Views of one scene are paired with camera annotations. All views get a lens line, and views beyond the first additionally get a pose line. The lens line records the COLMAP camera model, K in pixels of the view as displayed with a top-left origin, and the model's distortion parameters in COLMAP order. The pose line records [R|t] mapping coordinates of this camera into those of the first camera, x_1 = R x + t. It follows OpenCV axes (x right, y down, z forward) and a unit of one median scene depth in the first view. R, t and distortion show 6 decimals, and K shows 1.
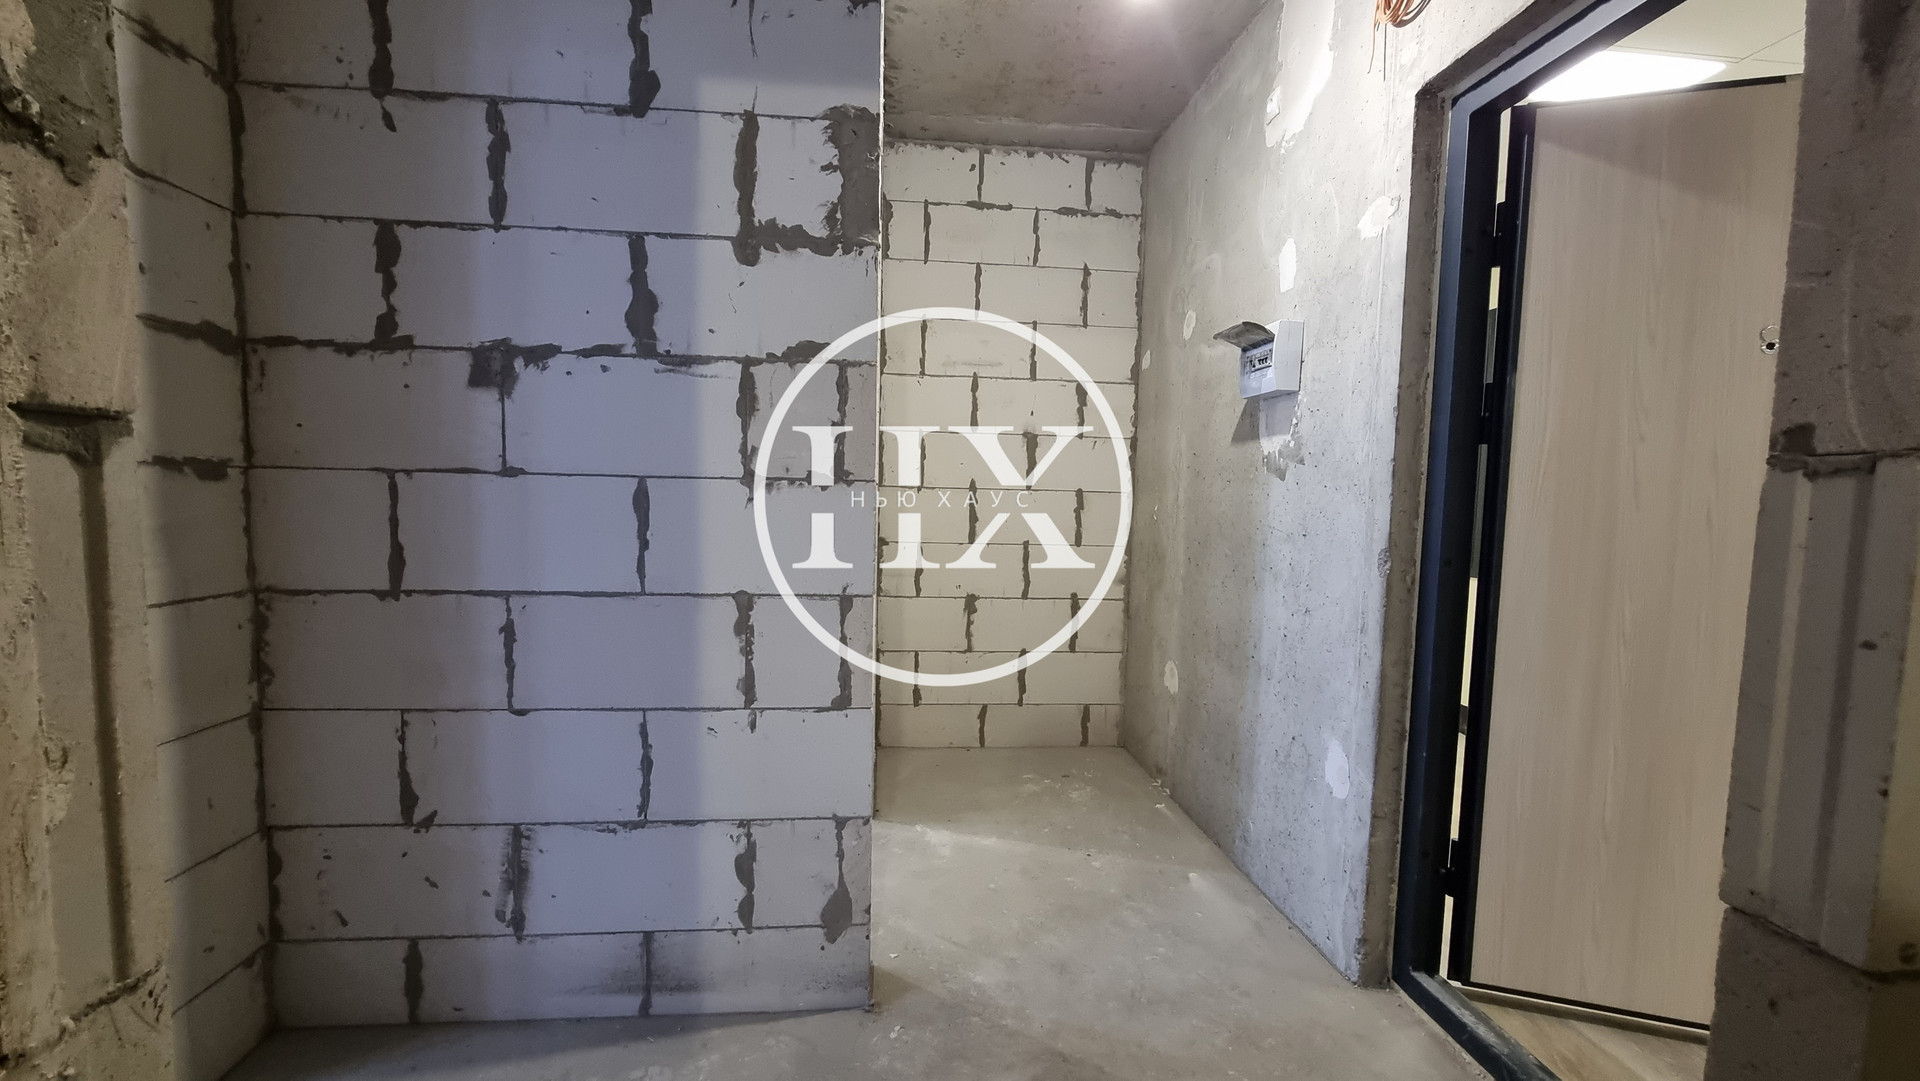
lens RADIAL K [[791.7, 0, 955.9], [0, 791.7, 555.6], [0, 0, 1]] dist [-0.008604, 0.000865]
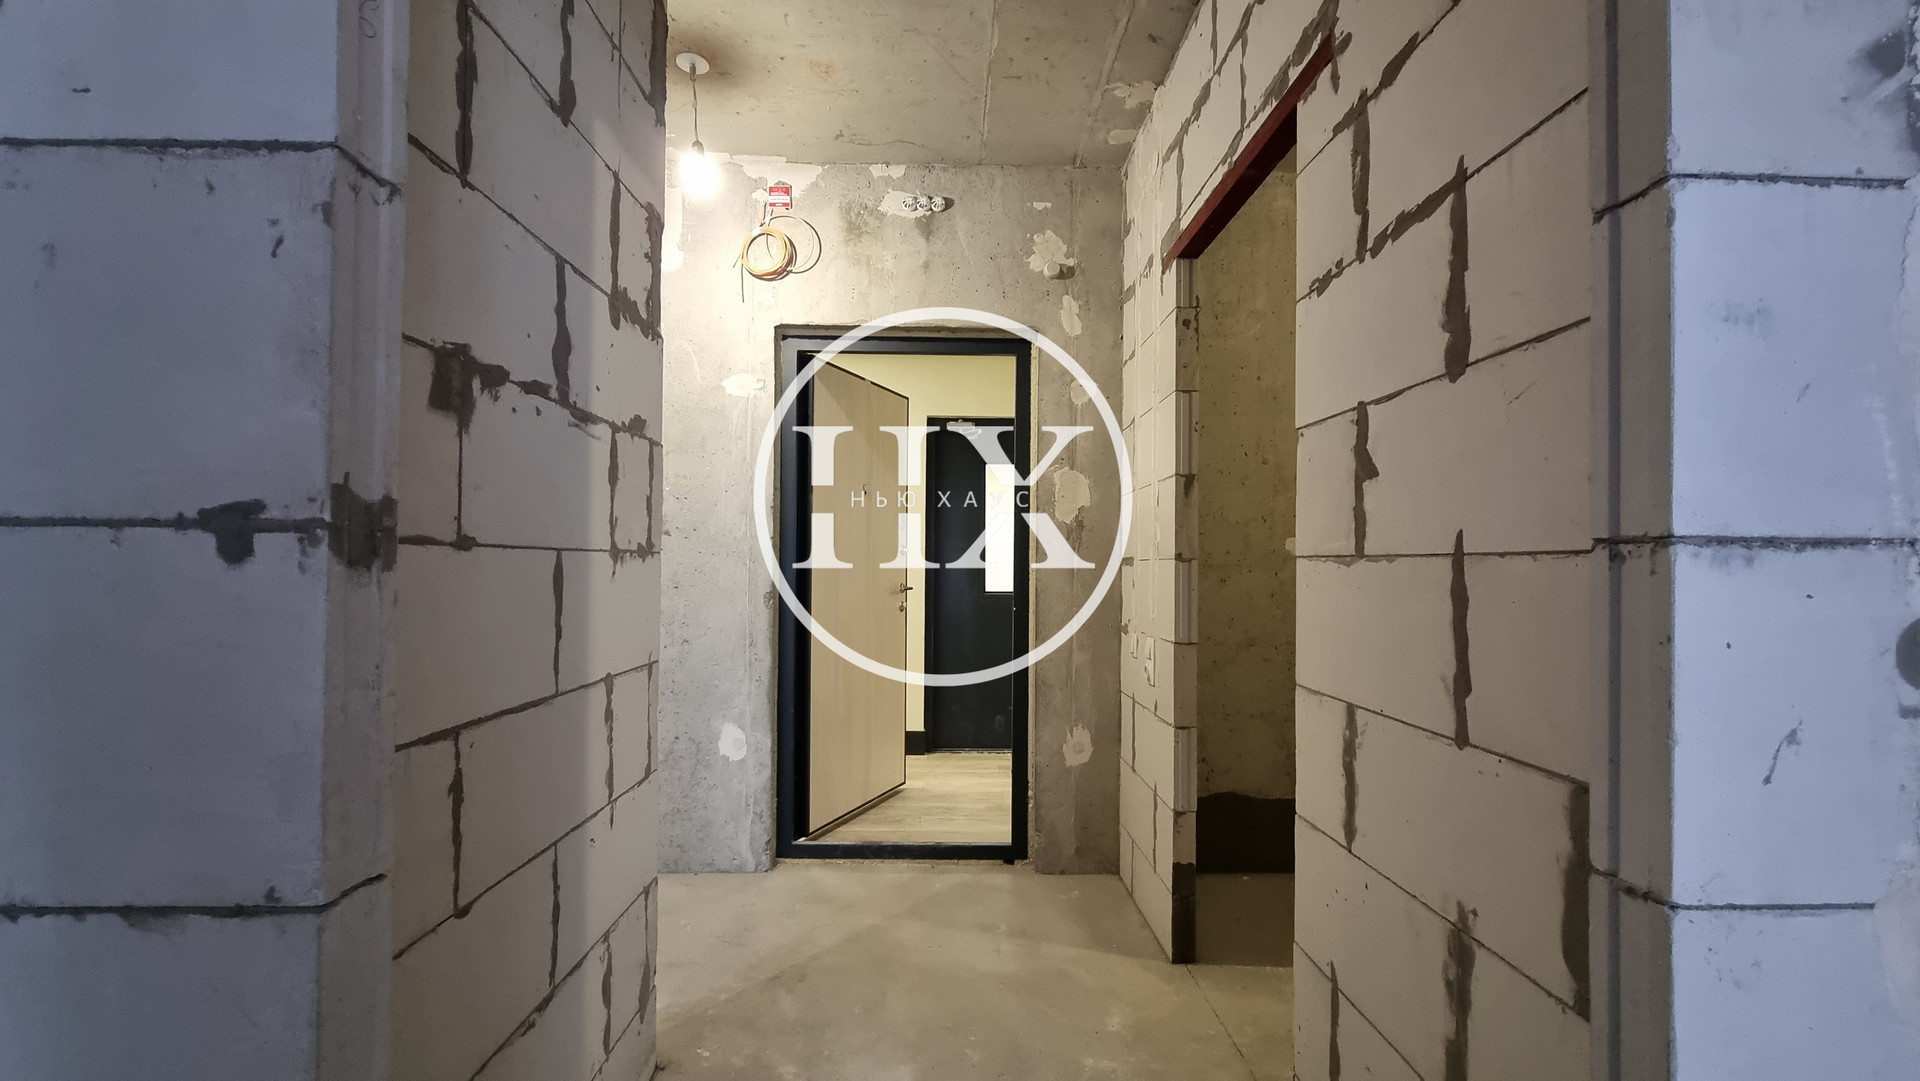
lens RADIAL K [[791.7, 0, 955.9], [0, 791.7, 555.6], [0, 0, 1]] dist [-0.008604, 0.000865]
pose [[0.080201, -0.008902, 0.996739, -1.191625], [0.068215, 0.997665, 0.003422, -0.069543], [-0.994442, 0.067718, 0.080621, 0.537670]]
